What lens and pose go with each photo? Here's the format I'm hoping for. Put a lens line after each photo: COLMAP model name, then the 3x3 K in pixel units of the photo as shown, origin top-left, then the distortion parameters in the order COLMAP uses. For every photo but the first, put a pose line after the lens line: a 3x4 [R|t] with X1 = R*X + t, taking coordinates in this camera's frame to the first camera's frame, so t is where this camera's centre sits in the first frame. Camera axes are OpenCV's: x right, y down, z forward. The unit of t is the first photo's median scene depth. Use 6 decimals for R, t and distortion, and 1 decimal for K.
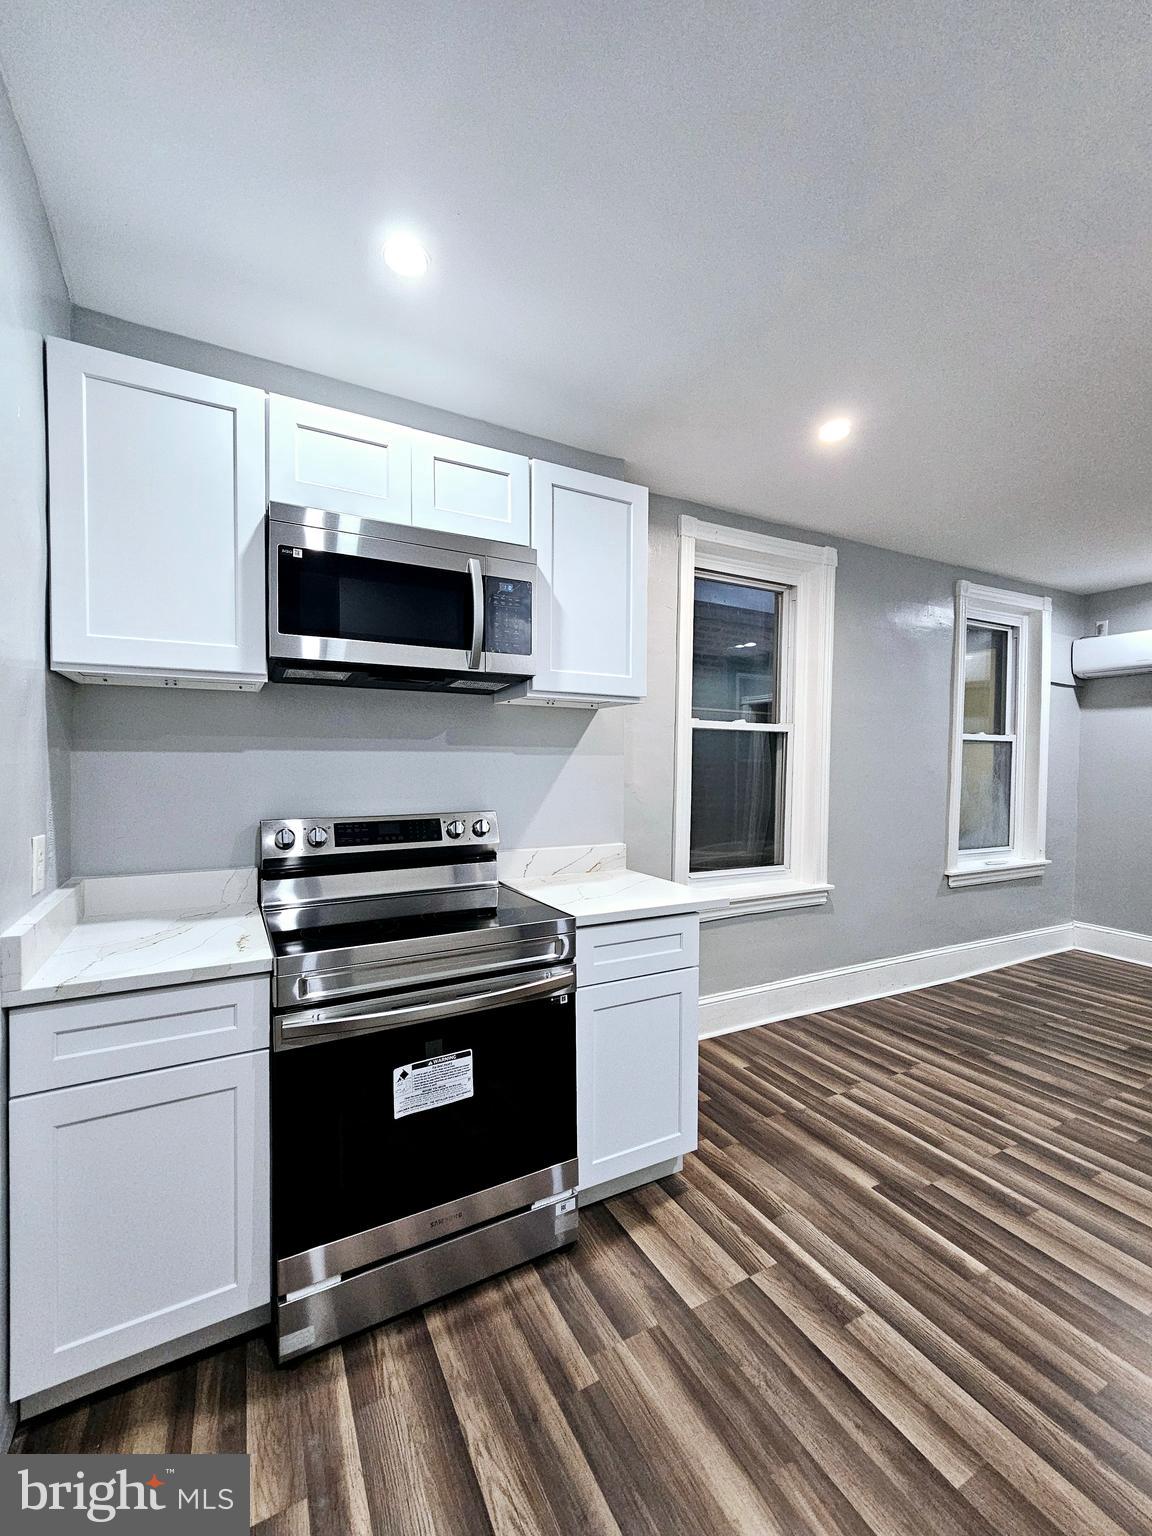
lens RADIAL K [[629.5, 0, 579.9], [0, 629.5, 791.9], [0, 0, 1]] dist [-0.001306, -0.000834]
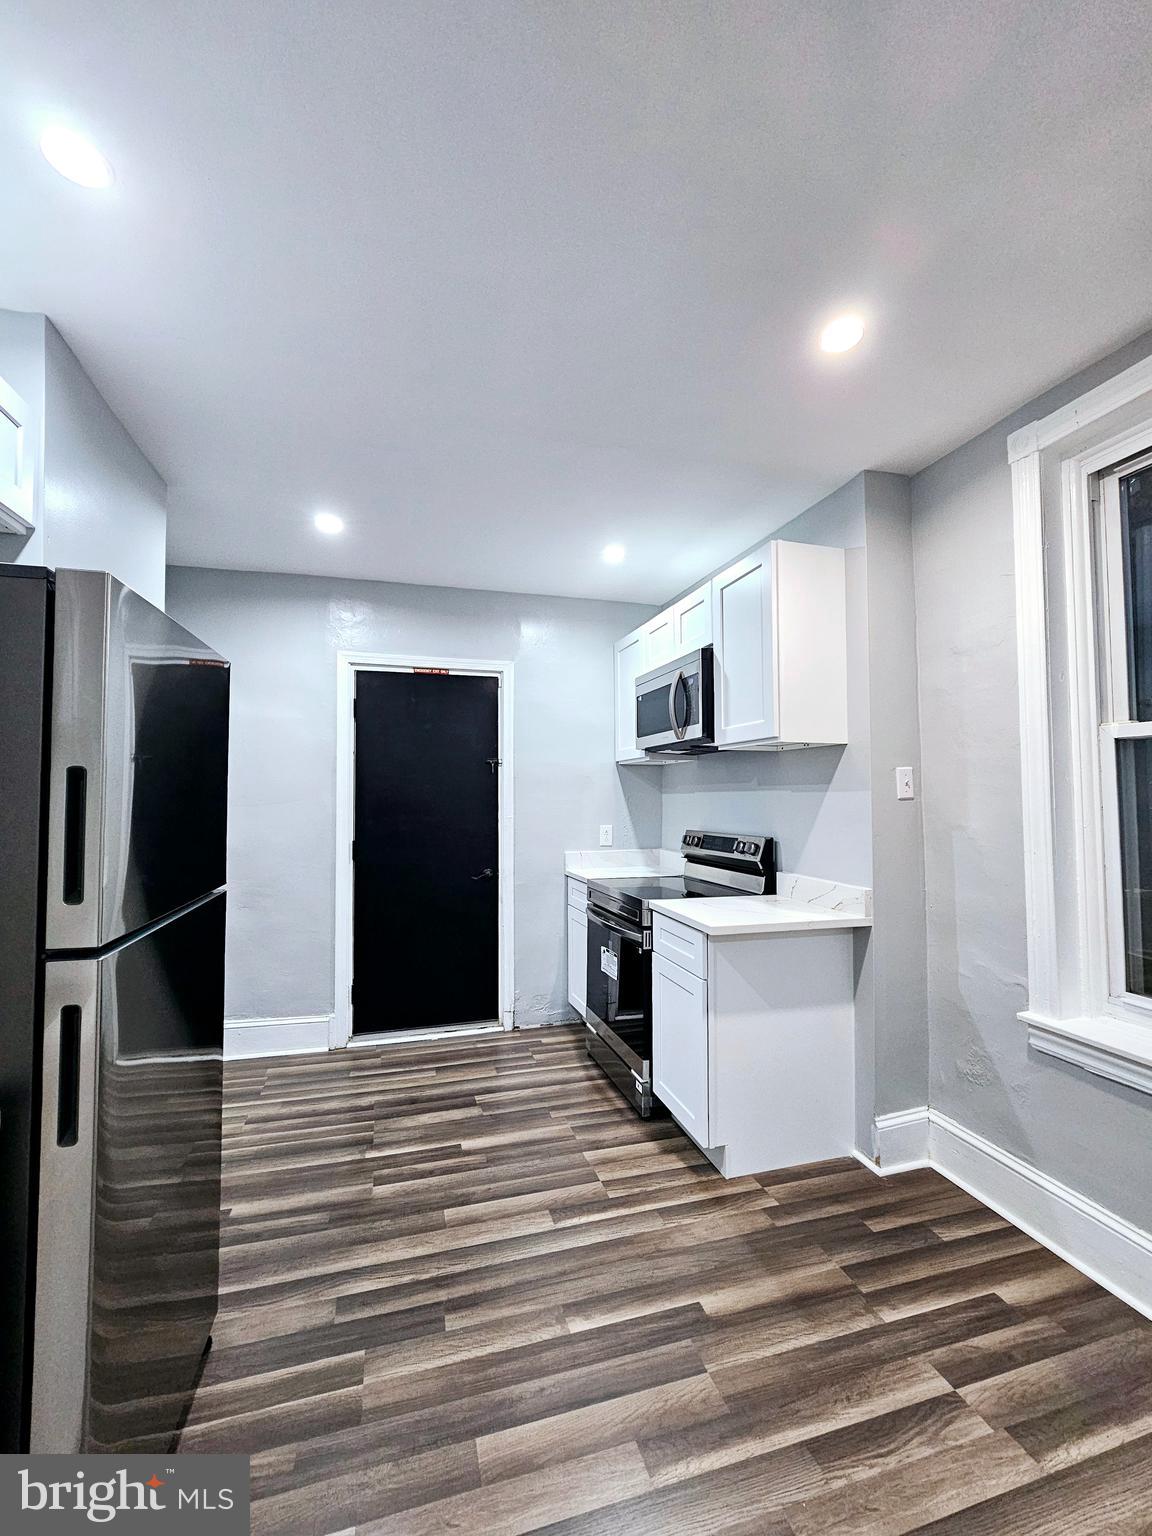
lens RADIAL K [[628.8, 0, 565.4], [0, 628.8, 769.3], [0, 0, 1]] dist [-0.001818, -0.000169]
pose [[-0.212745, -0.036846, -0.976413, 1.444742], [-0.031826, 0.999020, -0.030765, -0.066115], [0.976589, 0.024530, -0.213710, 1.047669]]
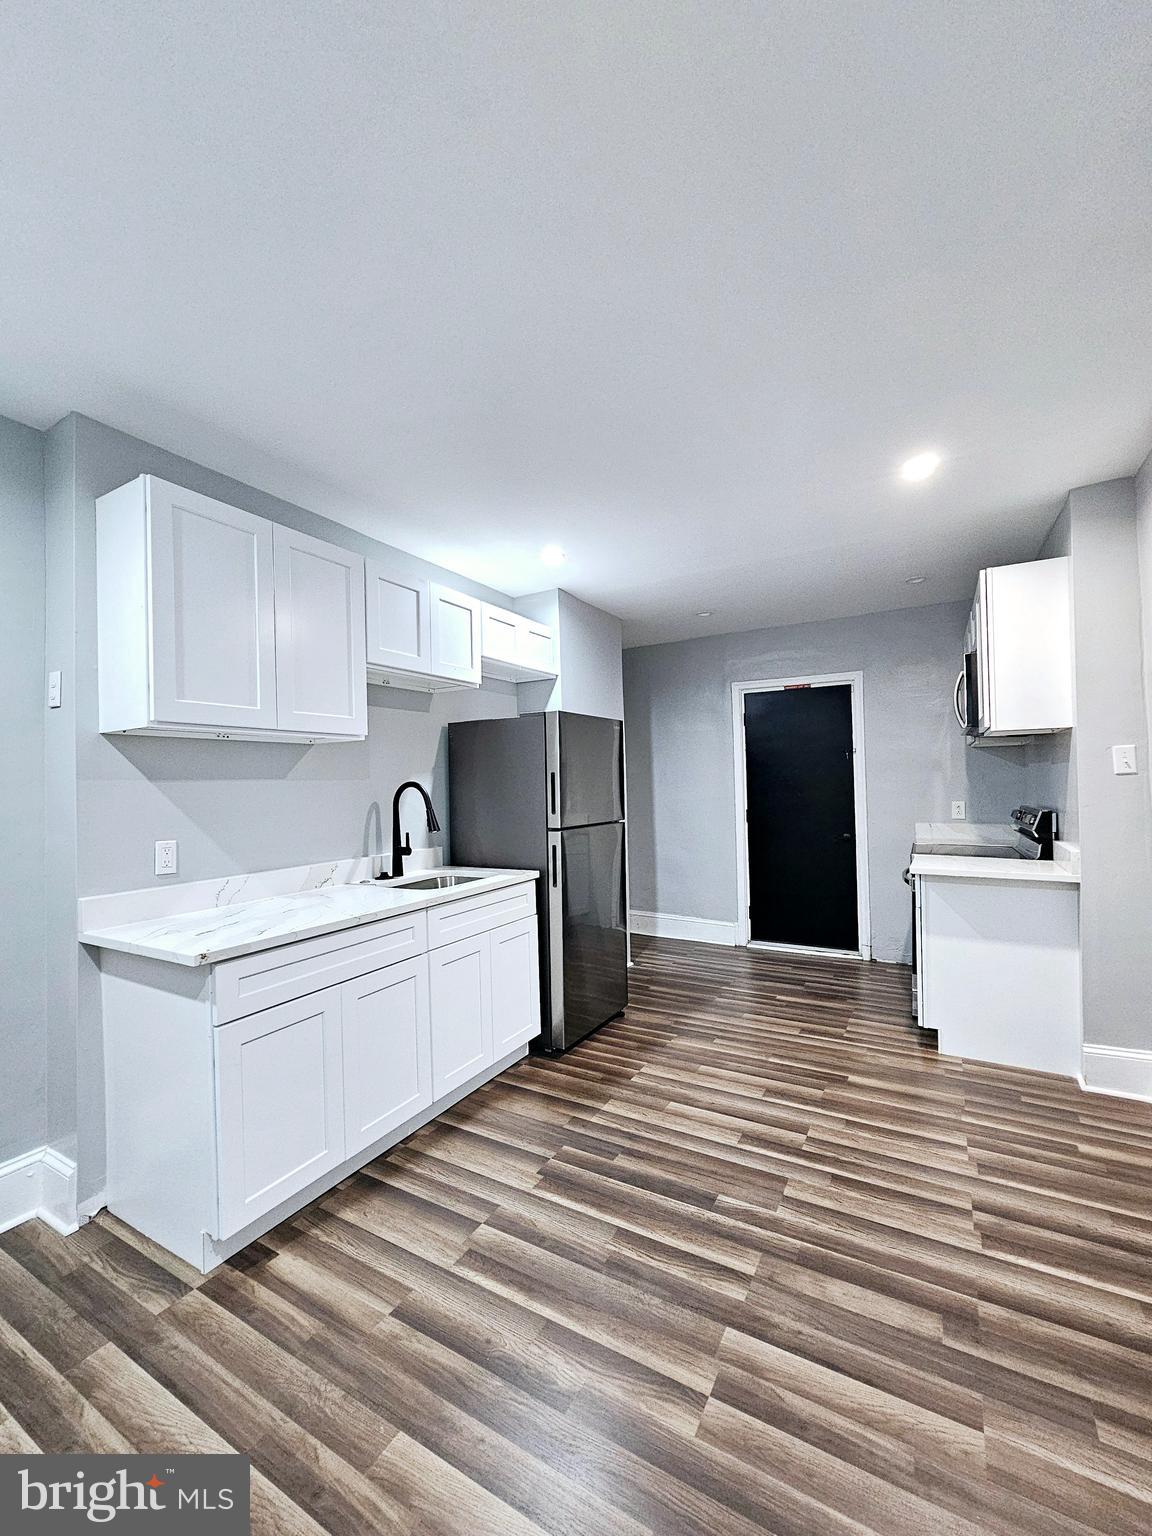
lens RADIAL K [[631.1, 0, 571.6], [0, 631.1, 773.4], [0, 0, 1]] dist [-0.002626, -0.000508]
pose [[-0.850815, 0.008923, -0.525389, 1.863277], [0.001326, 0.999889, 0.014834, -0.092665], [0.525463, 0.011924, -0.850733, 2.002156]]
